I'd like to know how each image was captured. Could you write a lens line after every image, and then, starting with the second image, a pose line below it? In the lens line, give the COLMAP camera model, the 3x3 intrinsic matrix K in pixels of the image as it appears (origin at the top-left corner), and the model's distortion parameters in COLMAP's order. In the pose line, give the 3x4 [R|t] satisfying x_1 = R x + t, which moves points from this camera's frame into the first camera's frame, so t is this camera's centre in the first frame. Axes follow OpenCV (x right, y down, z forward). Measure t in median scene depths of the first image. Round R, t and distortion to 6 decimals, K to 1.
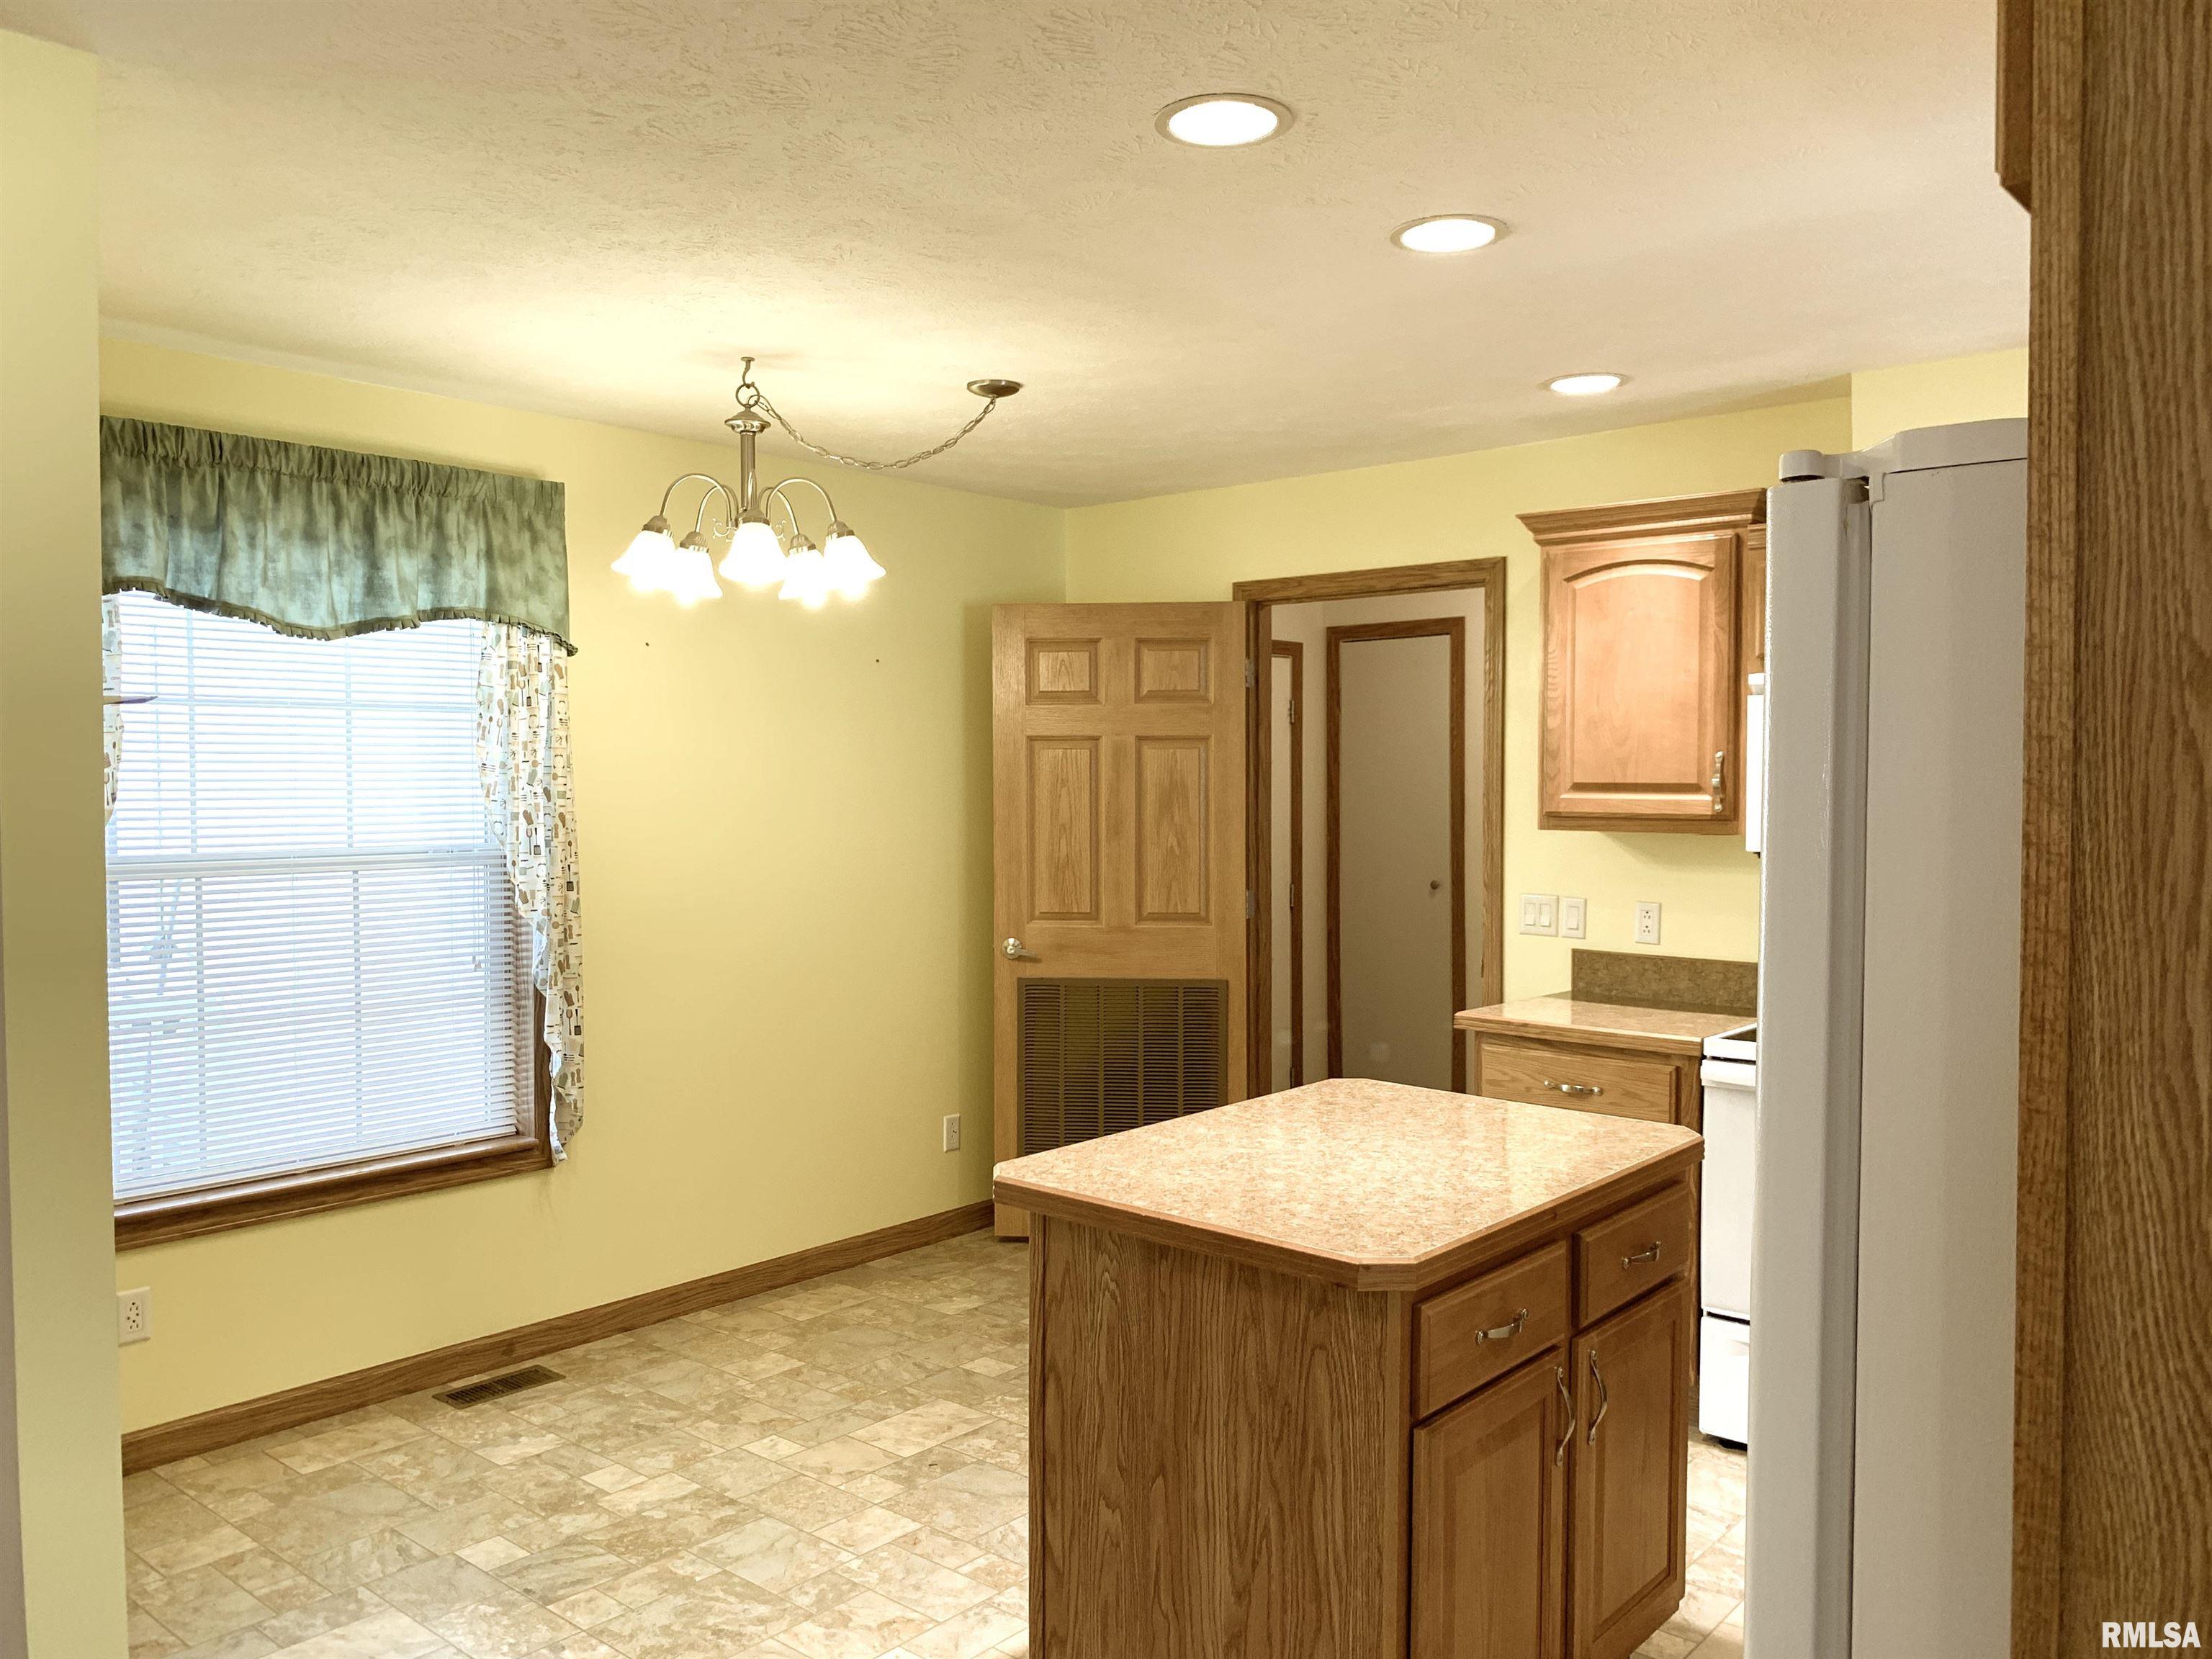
lens RADIAL K [[1680.7, 0, 1071.7], [0, 1680.7, 828.7], [0, 0, 1]] dist [-0.004855, 0.002072]
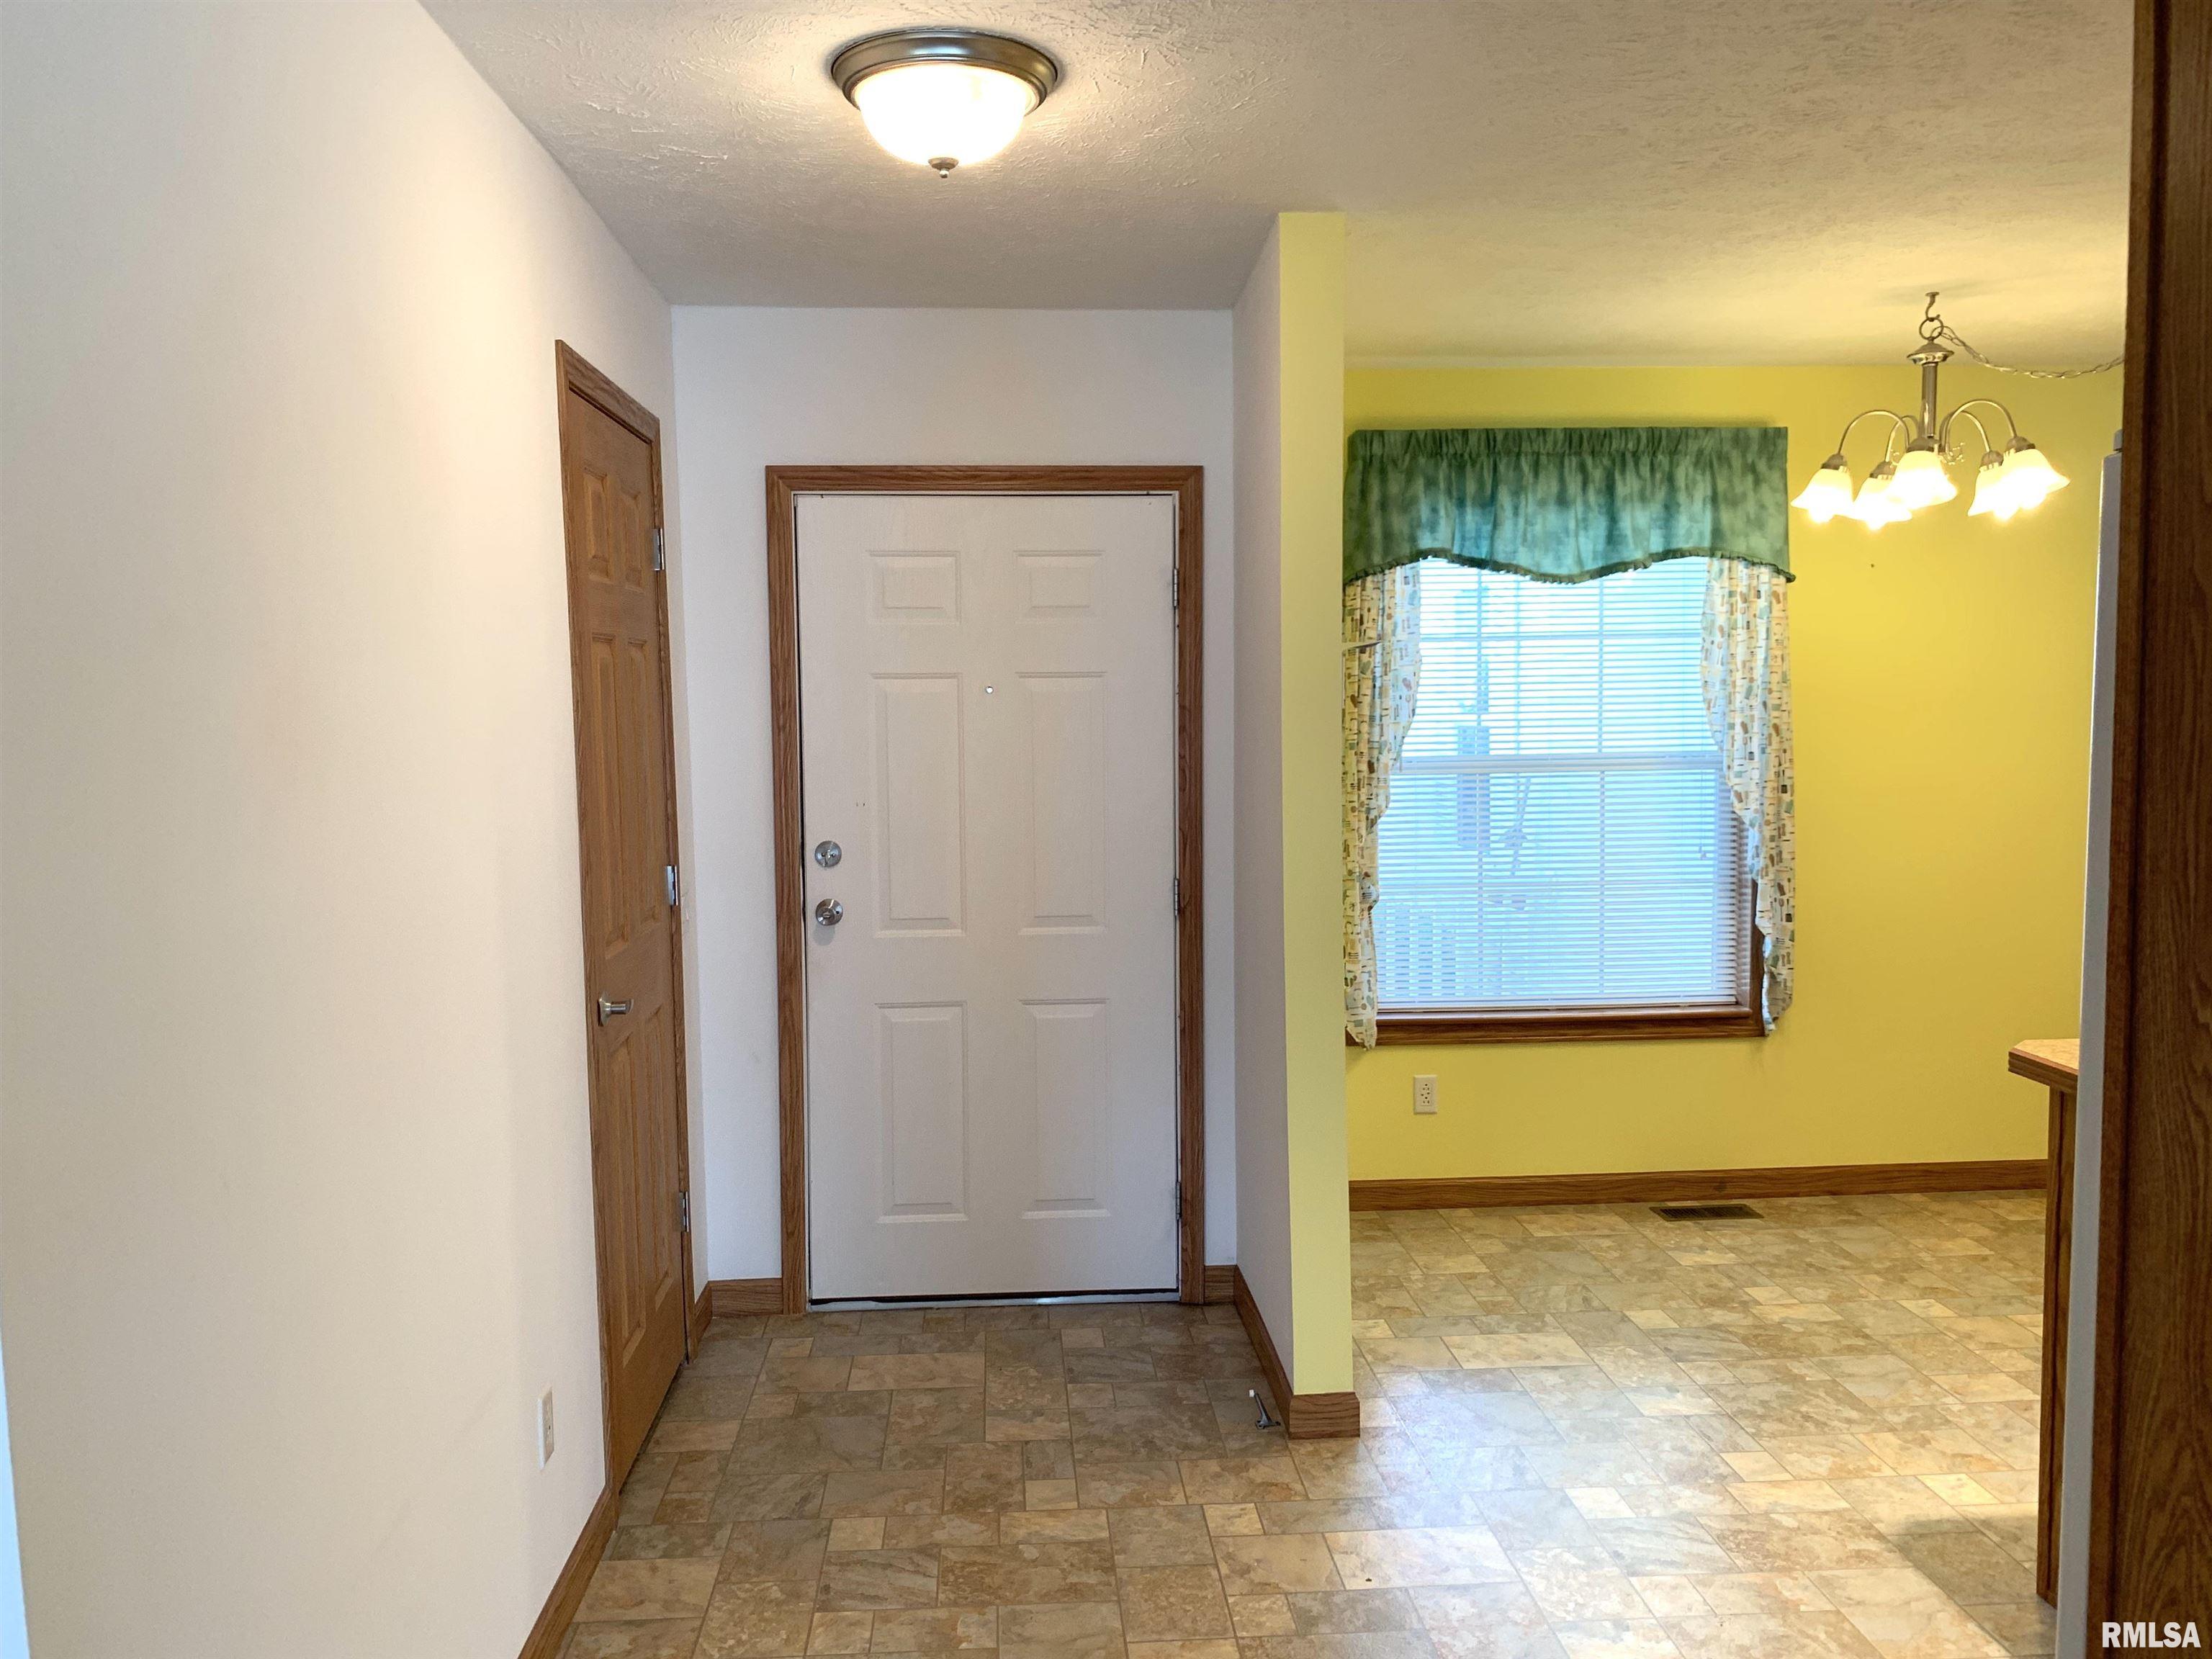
lens RADIAL K [[1673.1, 0, 1101.7], [0, 1673.1, 835.1], [0, 0, 1]] dist [0.001199, -0.014871]
pose [[0.703938, 0.043155, -0.708949, 0.196102], [-0.005534, 0.998455, 0.055284, 0.006550], [0.710240, -0.034993, 0.703089, -0.124760]]
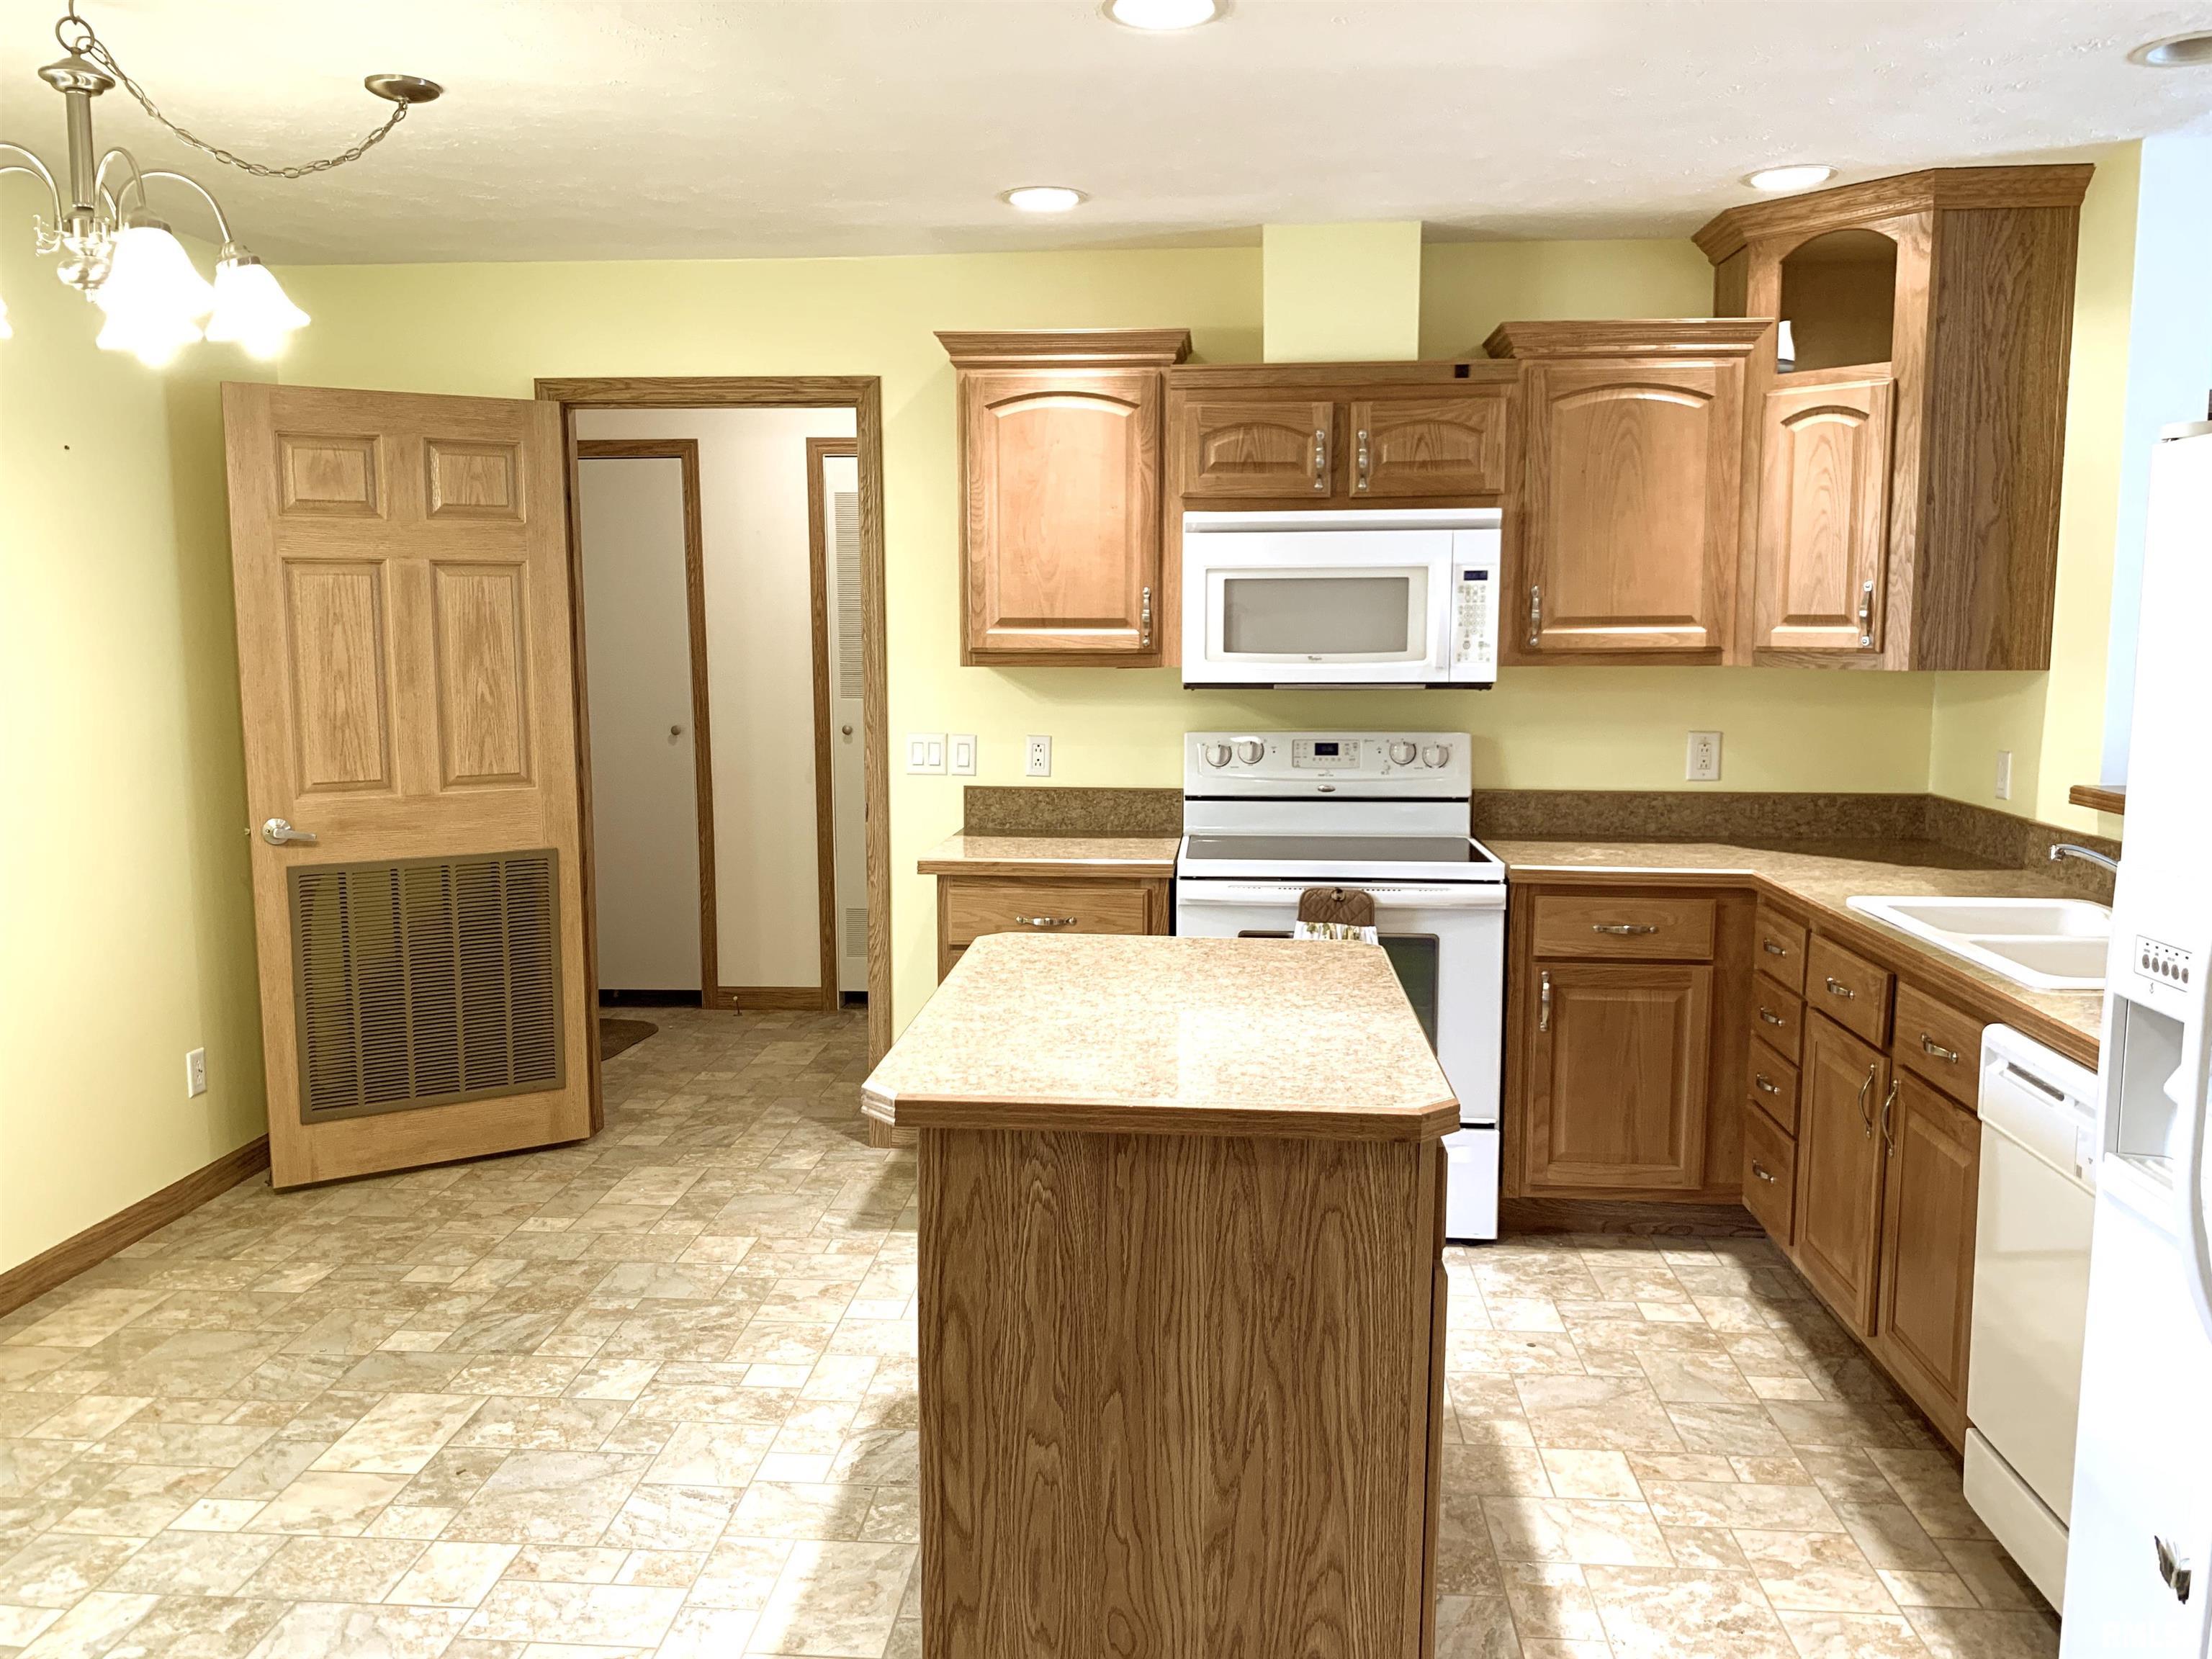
lens RADIAL K [[1673.1, 0, 1101.7], [0, 1673.1, 835.1], [0, 0, 1]] dist [0.001199, -0.014871]
pose [[0.802877, -0.076022, 0.591277, -0.274227], [0.020544, 0.994775, 0.100004, 0.003025], [-0.595790, -0.068144, 0.800244, 0.193376]]
